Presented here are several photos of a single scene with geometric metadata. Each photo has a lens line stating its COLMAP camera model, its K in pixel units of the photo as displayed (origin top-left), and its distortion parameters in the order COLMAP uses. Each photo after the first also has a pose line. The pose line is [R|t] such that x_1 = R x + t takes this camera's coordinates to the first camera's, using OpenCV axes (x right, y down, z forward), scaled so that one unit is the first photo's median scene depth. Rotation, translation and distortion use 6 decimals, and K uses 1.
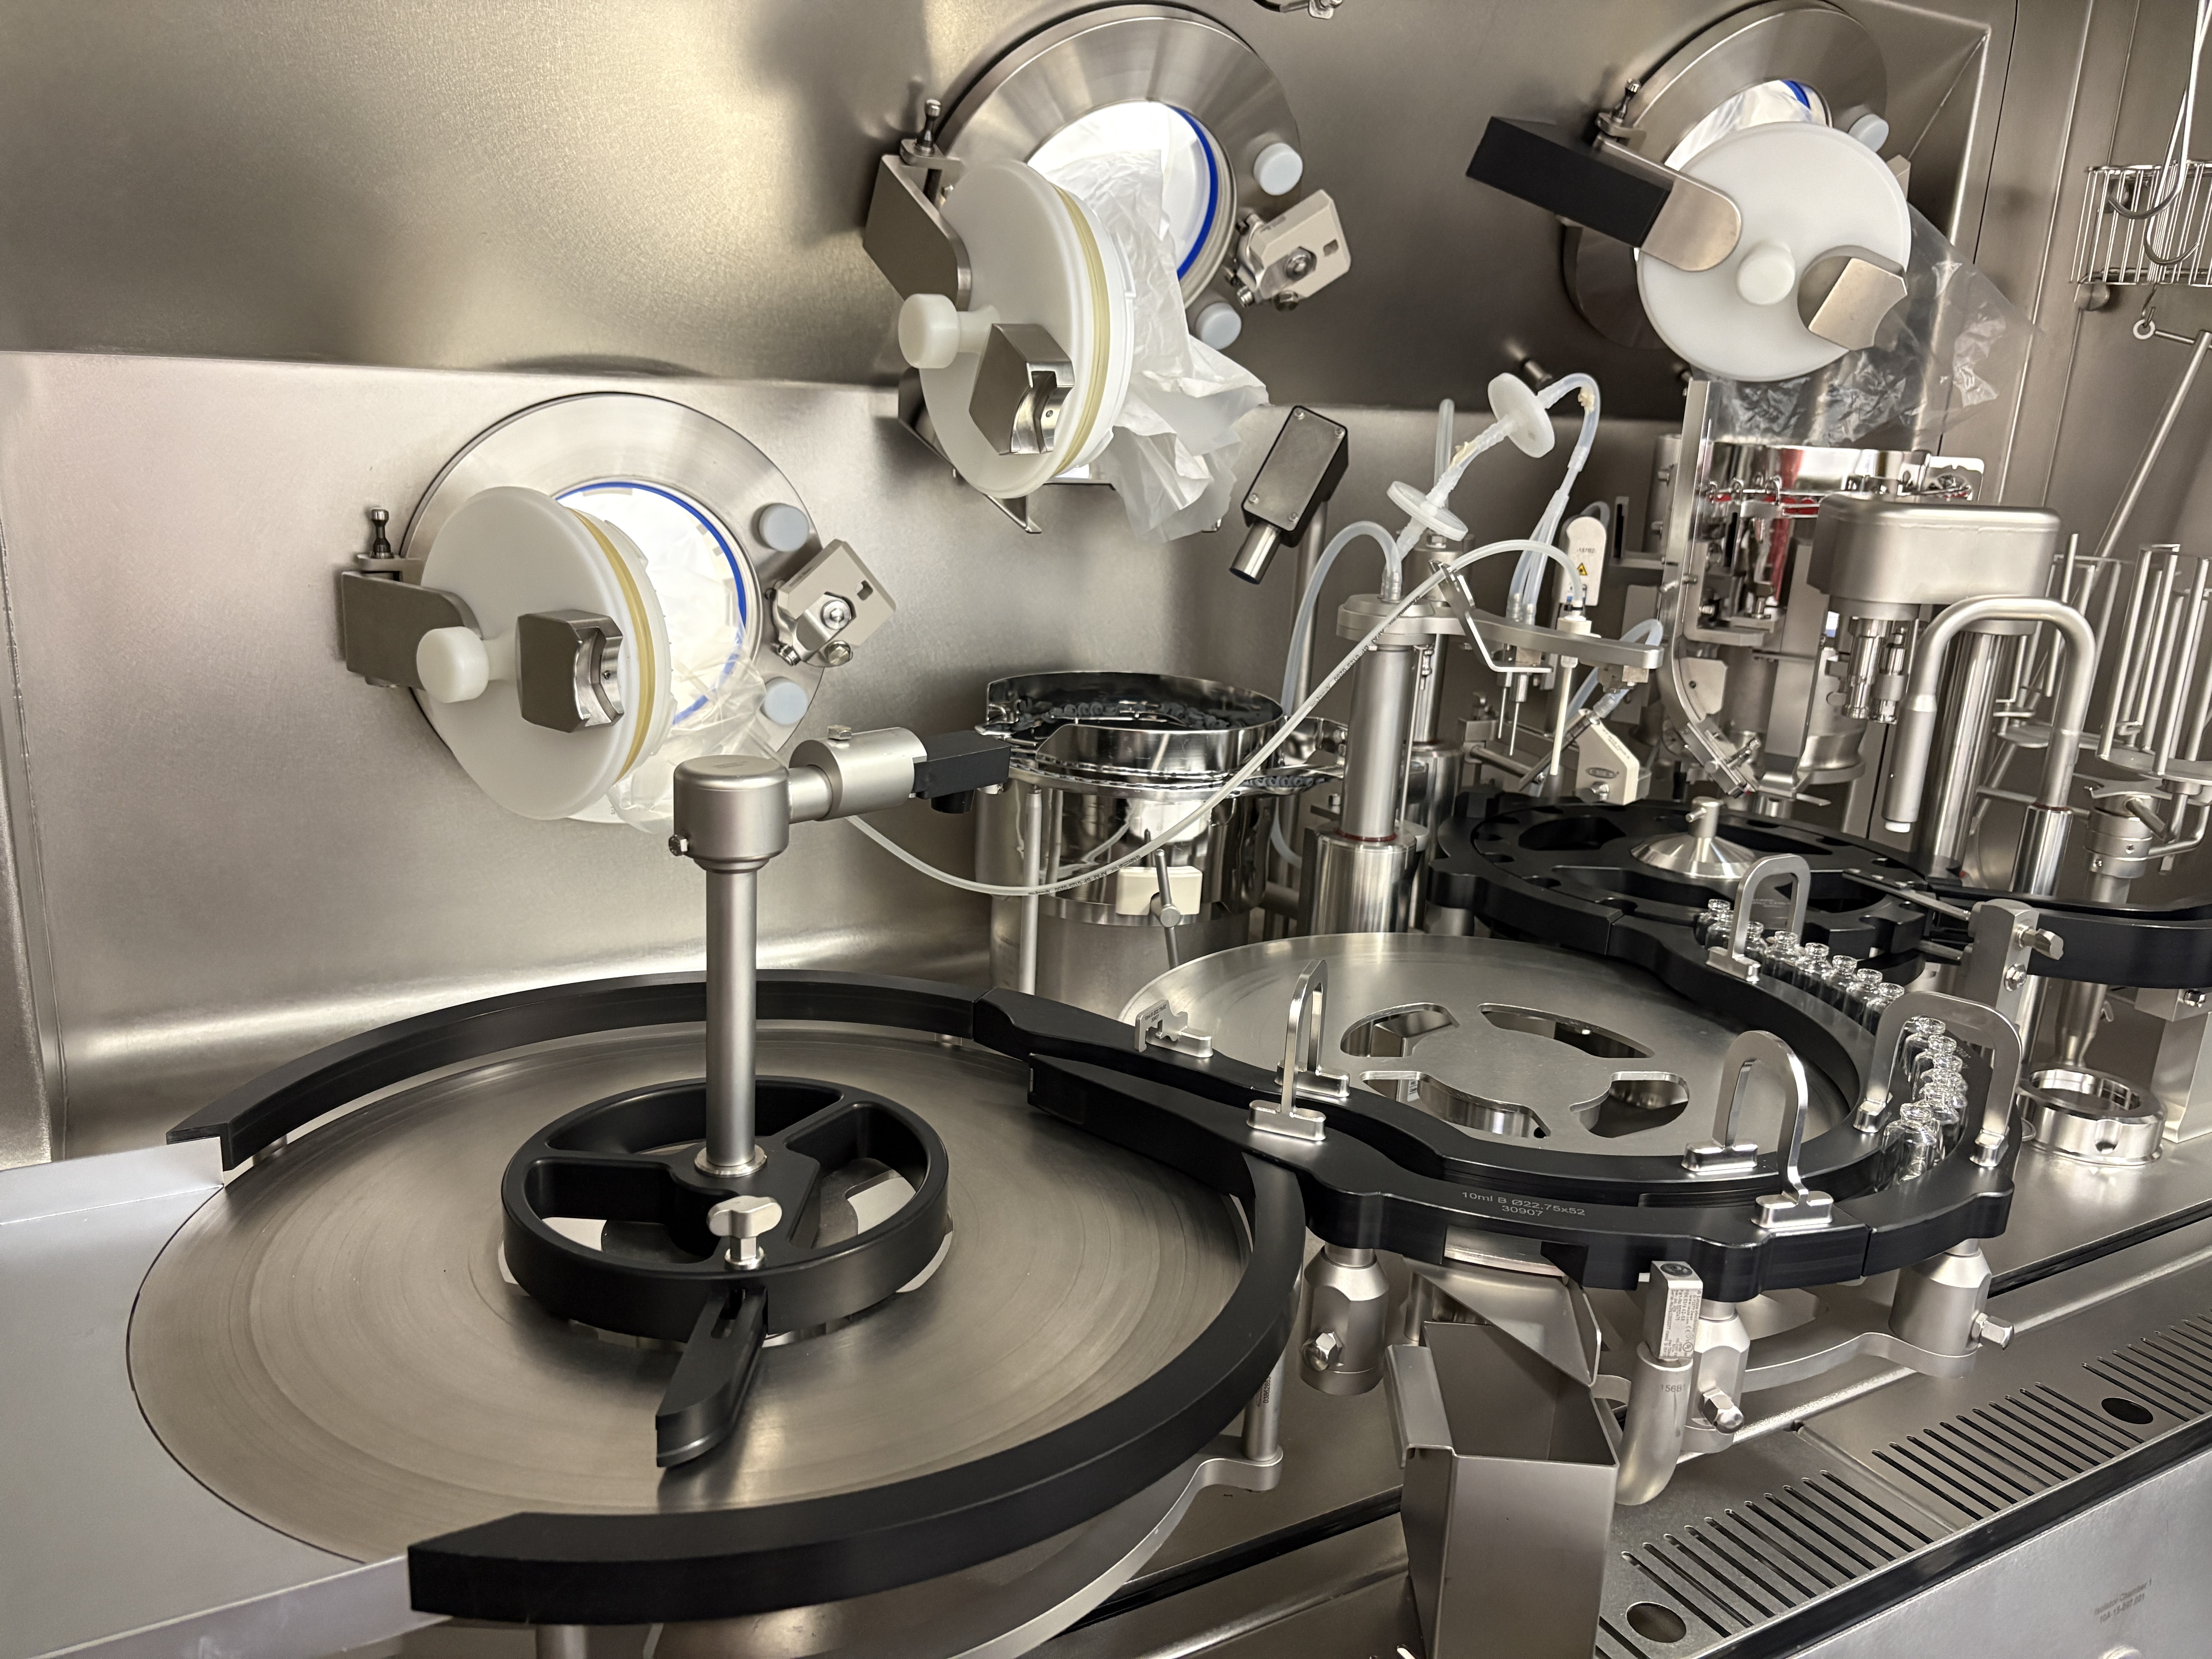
lens RADIAL K [[1684.0, 0, 1106.0], [0, 1684.0, 829.5], [0, 0, 1]] dist [0.029300, 0.004964]
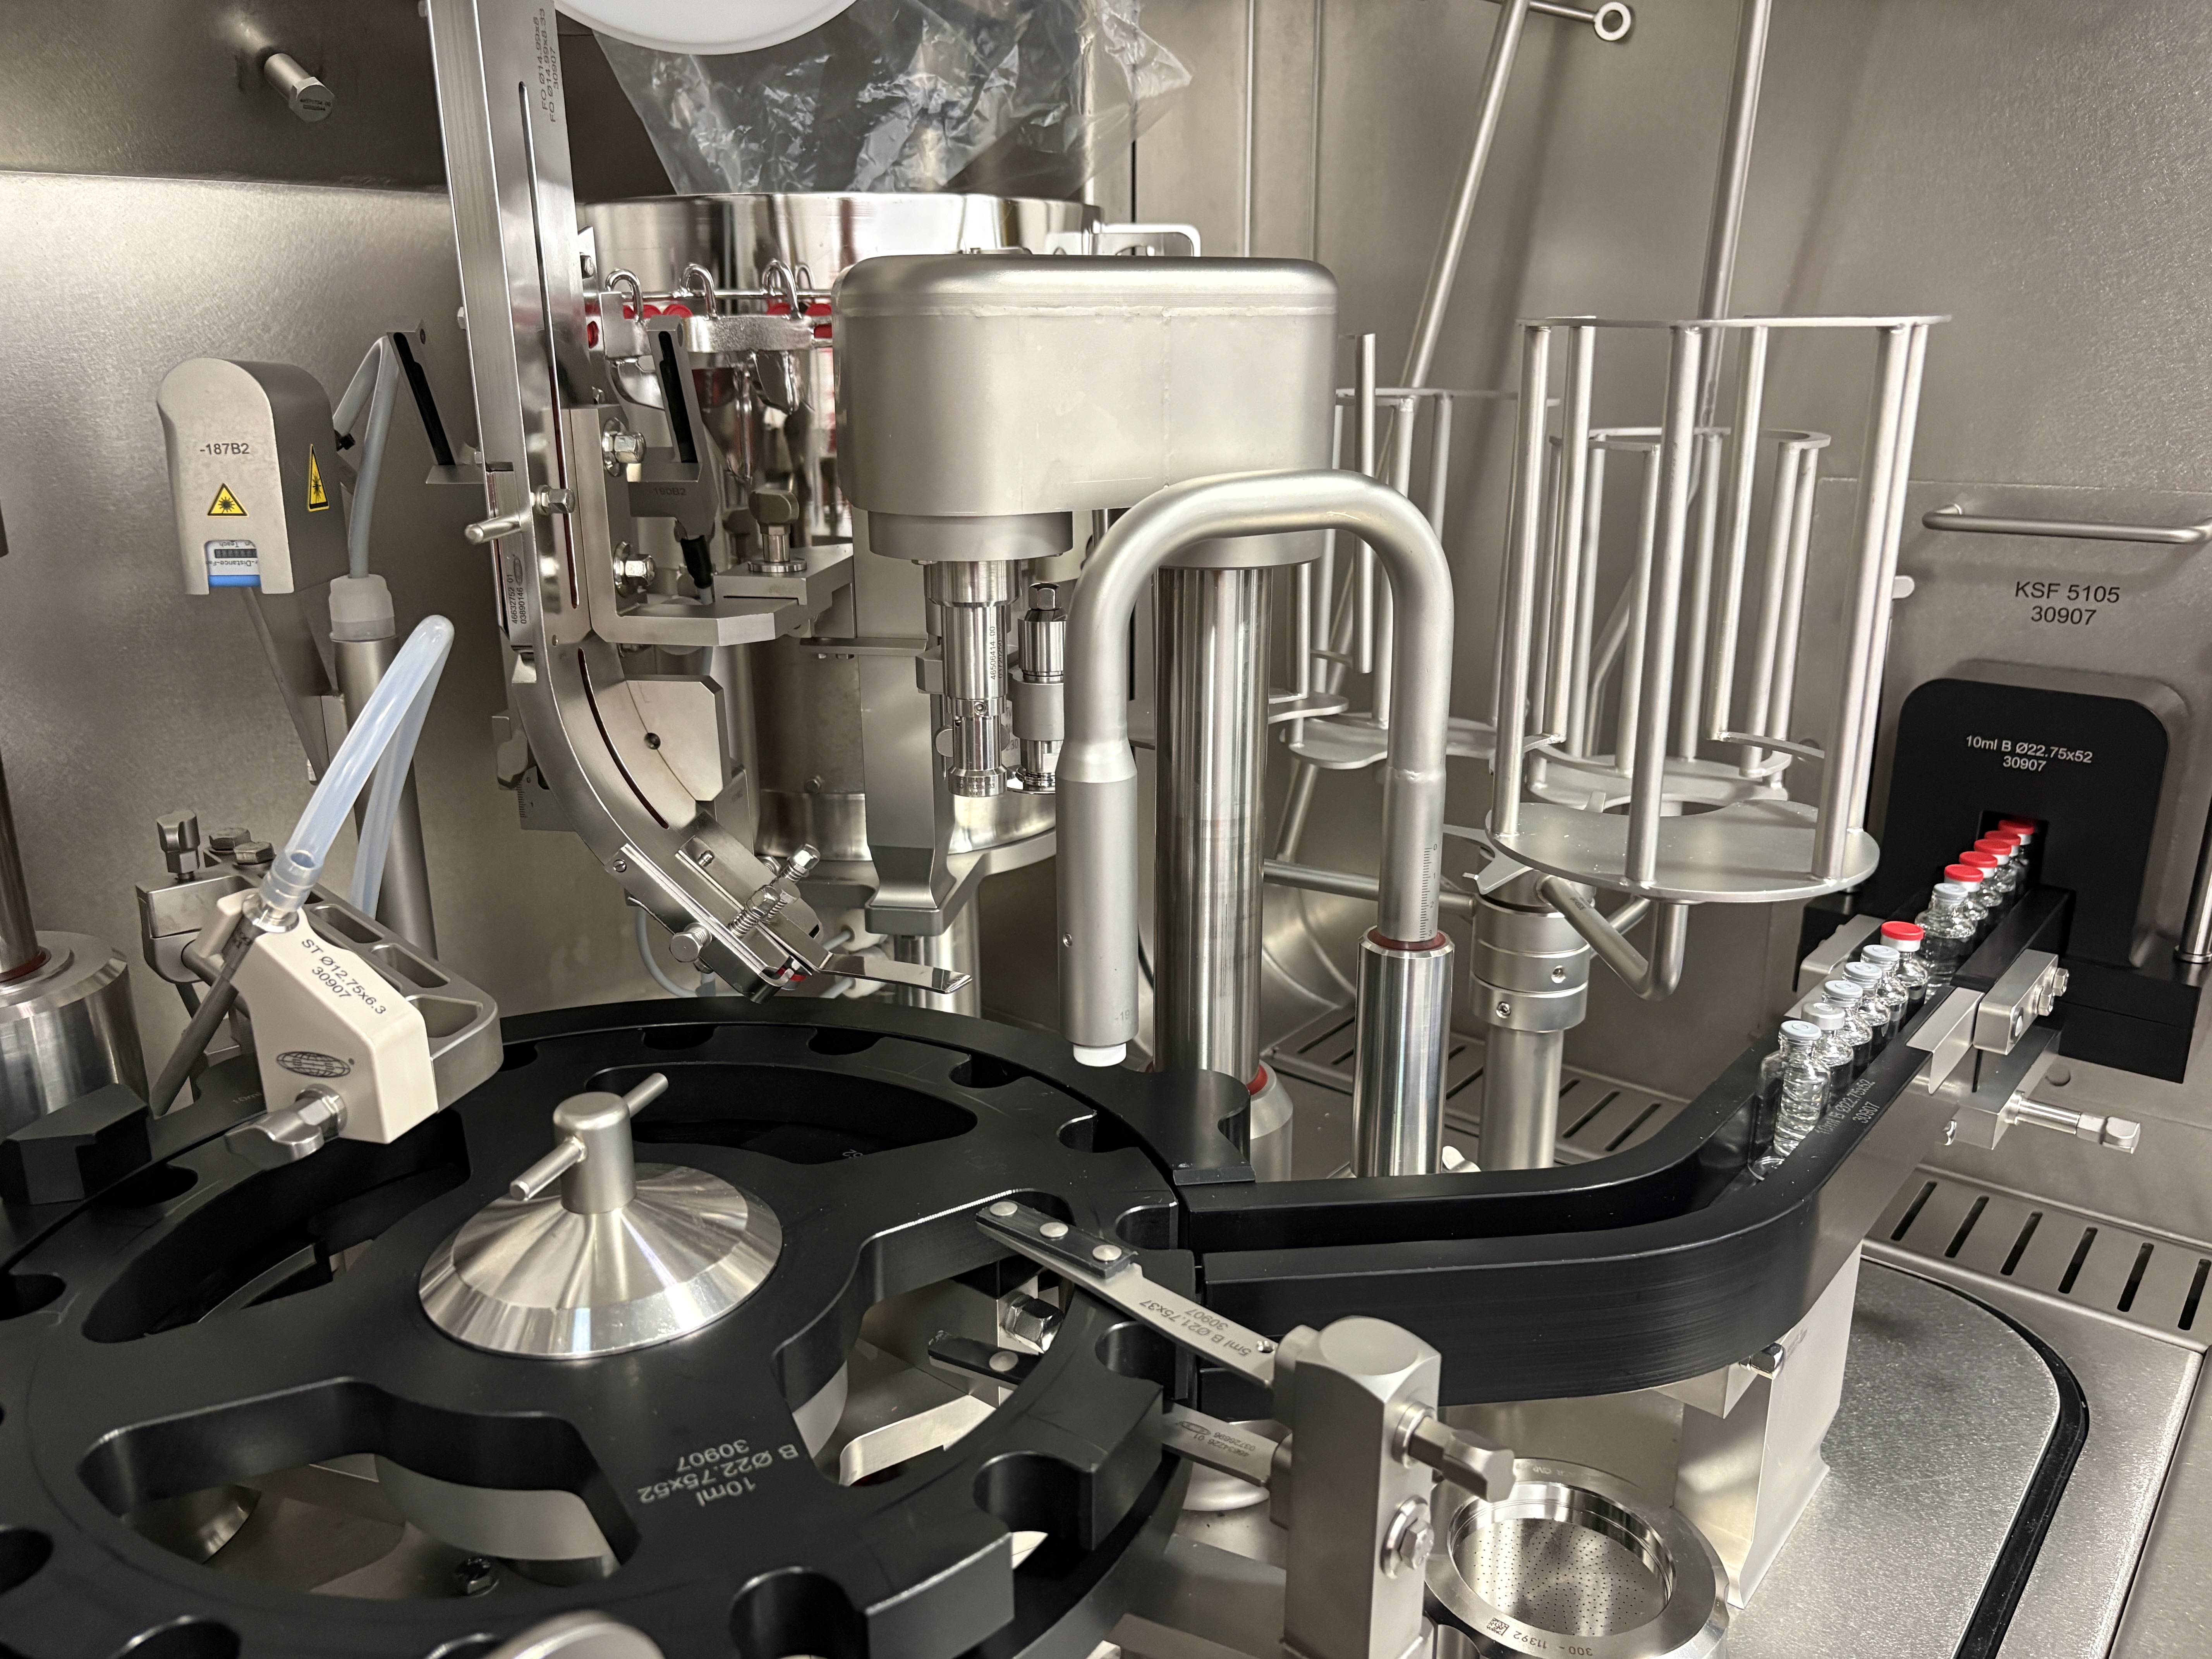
lens RADIAL K [[1692.9, 0, 1106.0], [0, 1692.9, 829.5], [0, 0, 1]] dist [0.181625, -0.389357]
pose [[0.928397, -0.161406, 0.334705, 0.326717], [0.146986, 0.986788, 0.068158, -0.081484], [-0.341284, -0.014081, 0.939855, 0.588813]]
